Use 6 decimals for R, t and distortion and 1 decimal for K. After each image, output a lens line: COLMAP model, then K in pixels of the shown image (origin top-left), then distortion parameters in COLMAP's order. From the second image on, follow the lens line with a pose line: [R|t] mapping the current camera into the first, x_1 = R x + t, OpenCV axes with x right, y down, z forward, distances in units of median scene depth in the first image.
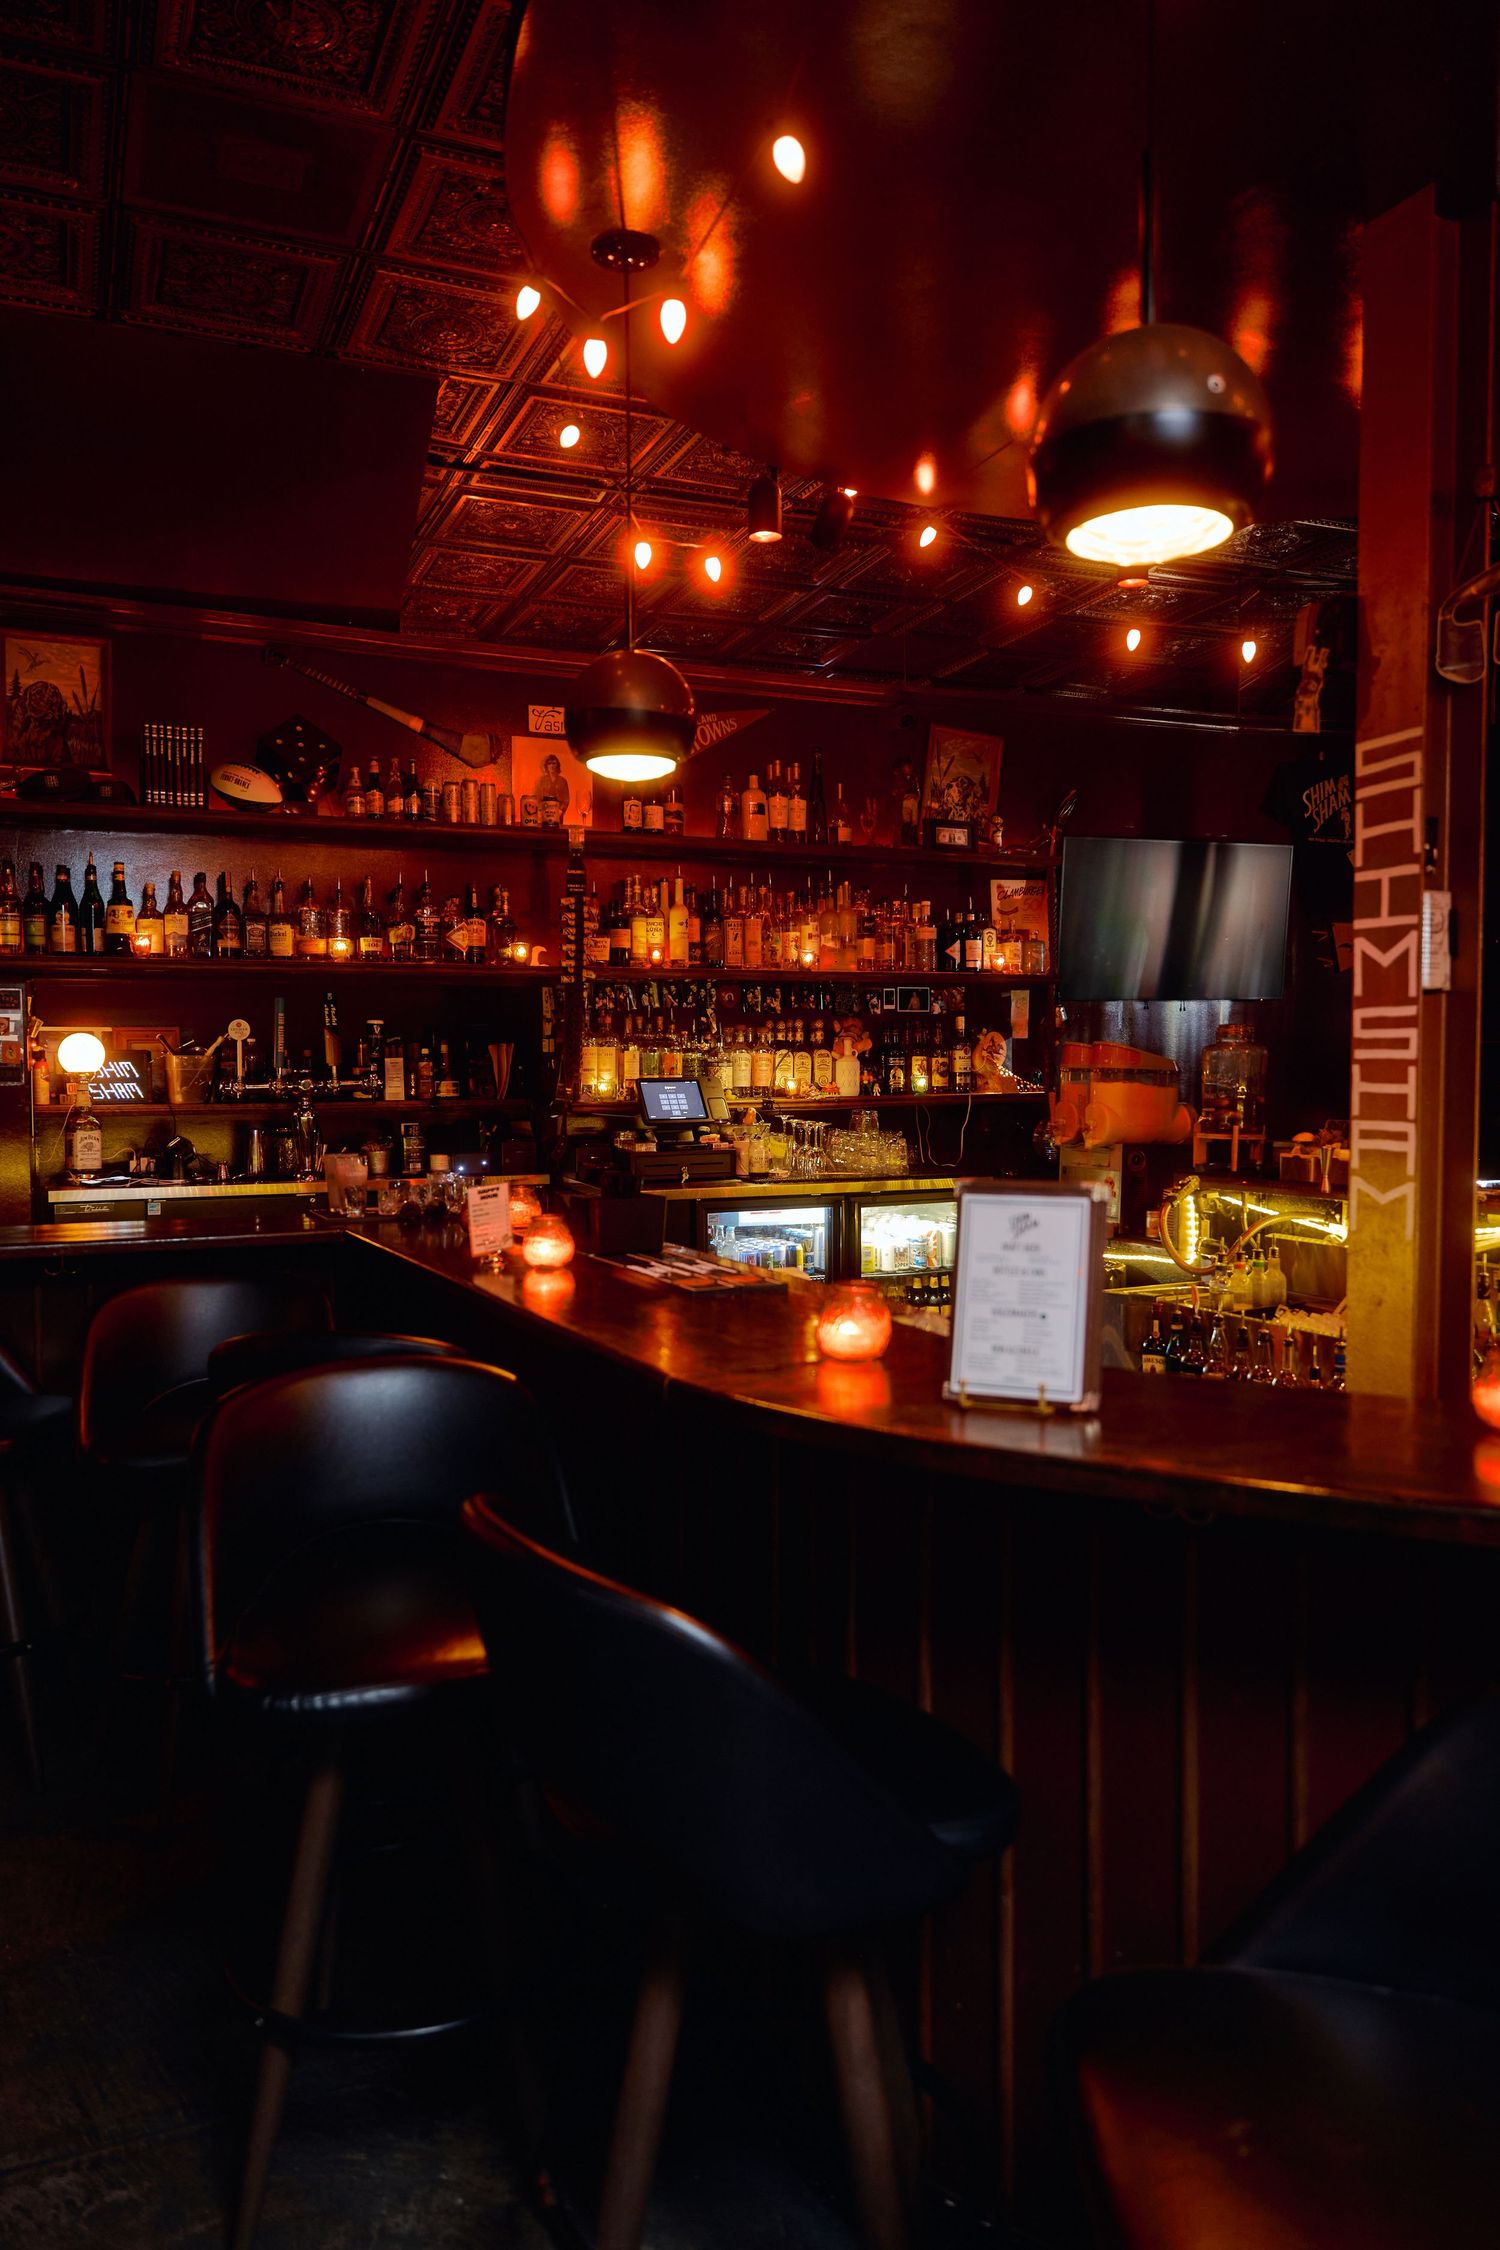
lens RADIAL K [[1560.0, 0, 747.6], [0, 1560.0, 1125.2], [0, 0, 1]] dist [0.012681, 0.005181]
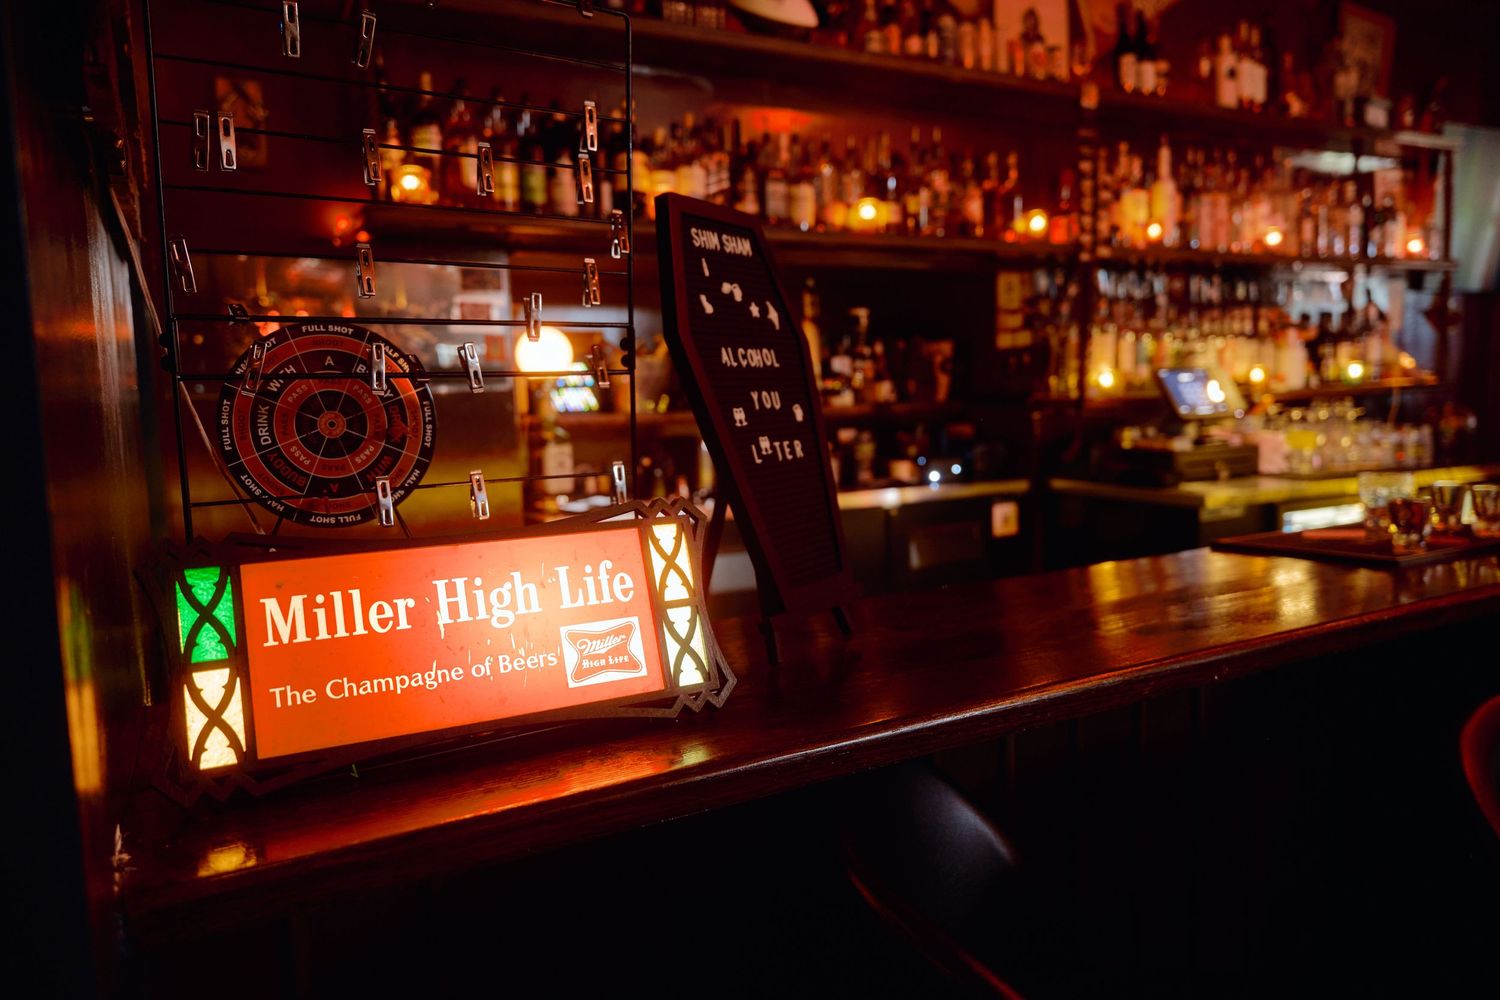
lens RADIAL K [[1040.0, 0, 748.7], [0, 1040.0, 501.6], [0, 0, 1]] dist [0.012681, 0.005181]
pose [[0.994874, -0.036832, 0.094181, -0.368720], [0.031398, 0.997791, 0.058538, 0.003726], [-0.096129, -0.055281, 0.993833, 0.432659]]
